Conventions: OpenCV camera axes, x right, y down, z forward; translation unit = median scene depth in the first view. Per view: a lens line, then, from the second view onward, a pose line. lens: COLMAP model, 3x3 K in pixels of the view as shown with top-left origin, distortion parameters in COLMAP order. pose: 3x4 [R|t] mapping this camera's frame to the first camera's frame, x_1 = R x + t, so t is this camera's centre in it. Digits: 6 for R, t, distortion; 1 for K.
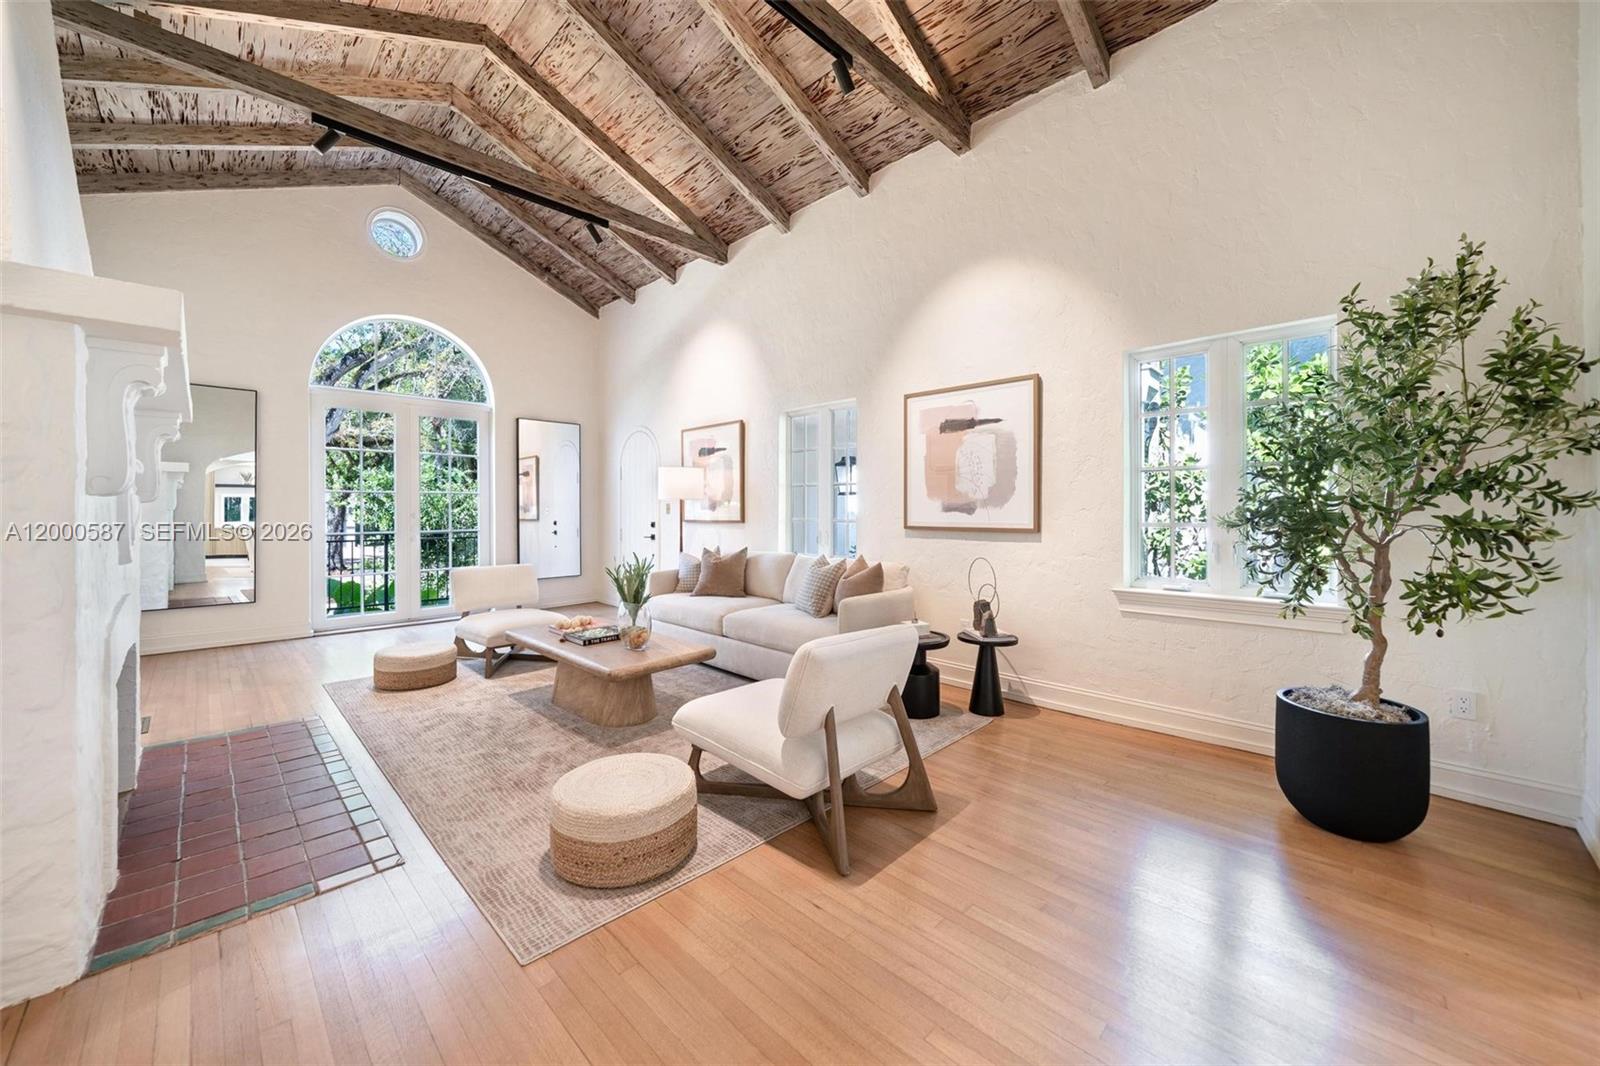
lens RADIAL K [[597.2, 0, 795.2], [0, 597.2, 521.4], [0, 0, 1]] dist [-0.000649, -0.000048]
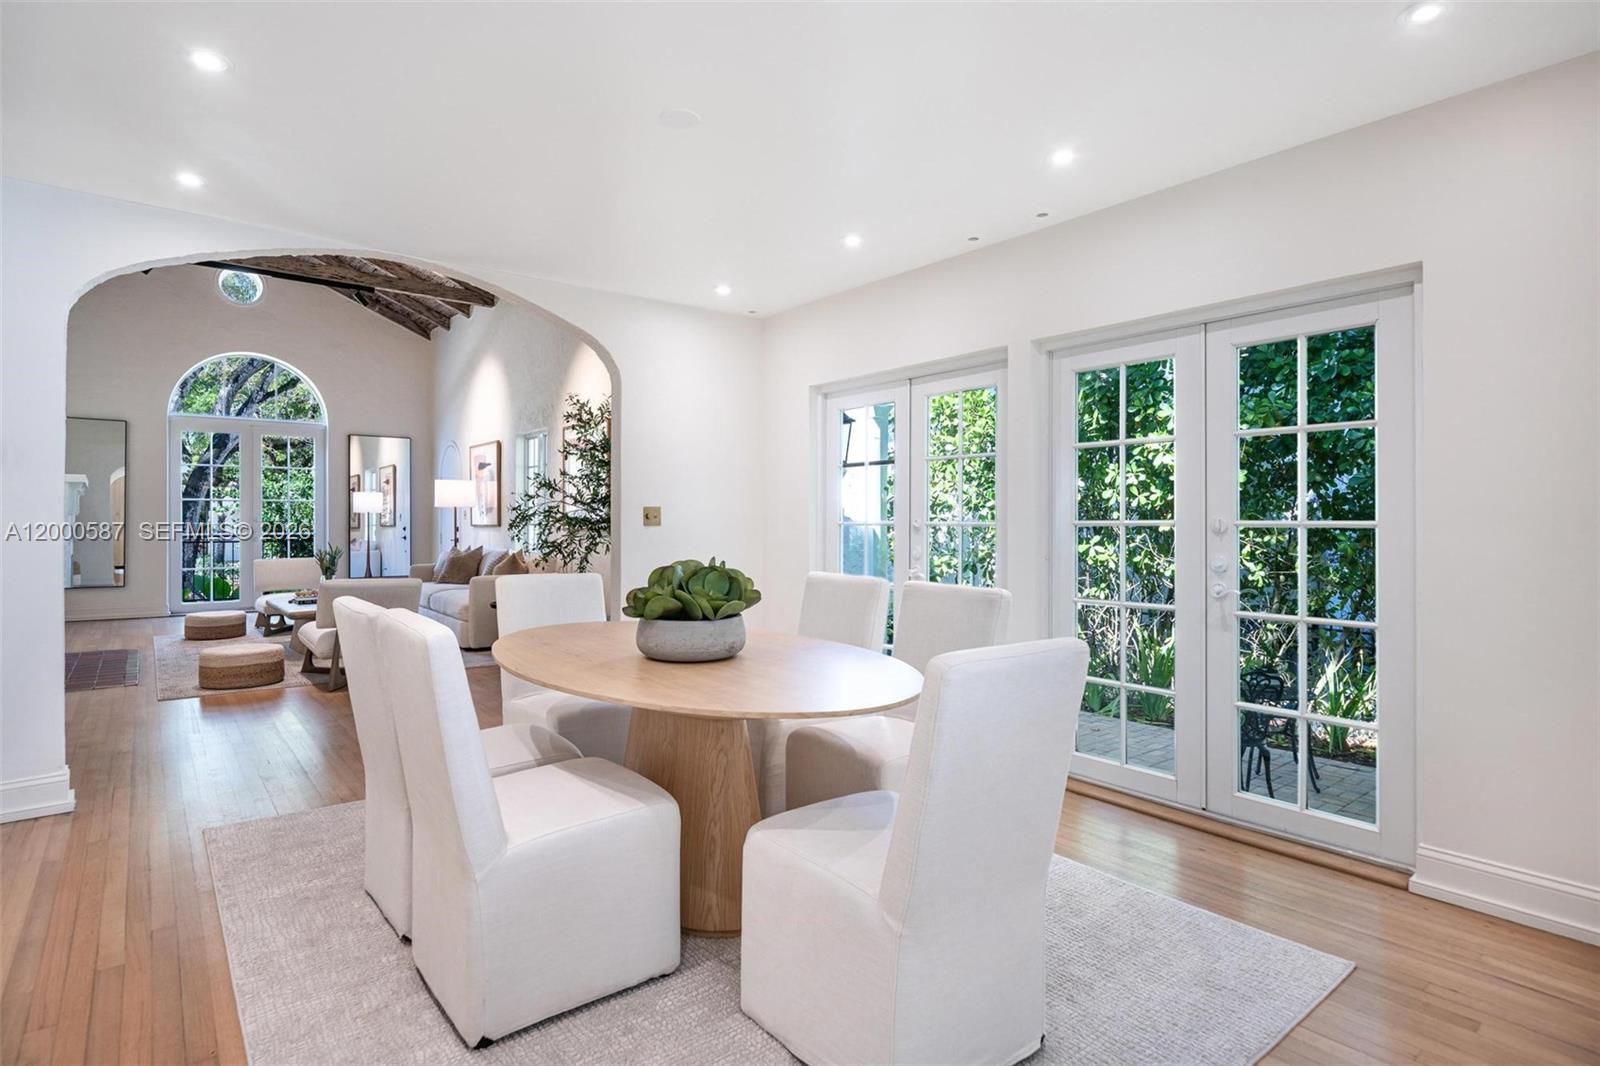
lens RADIAL K [[800.8, 0, 800.0], [0, 800.8, 533.0], [0, 0, 1]] dist [0.002671, 0.000592]
pose [[0.994958, 0.003103, -0.100248, 0.636877], [-0.002649, 0.999986, 0.004659, 0.005644], [0.100261, -0.004370, 0.994952, -0.507343]]
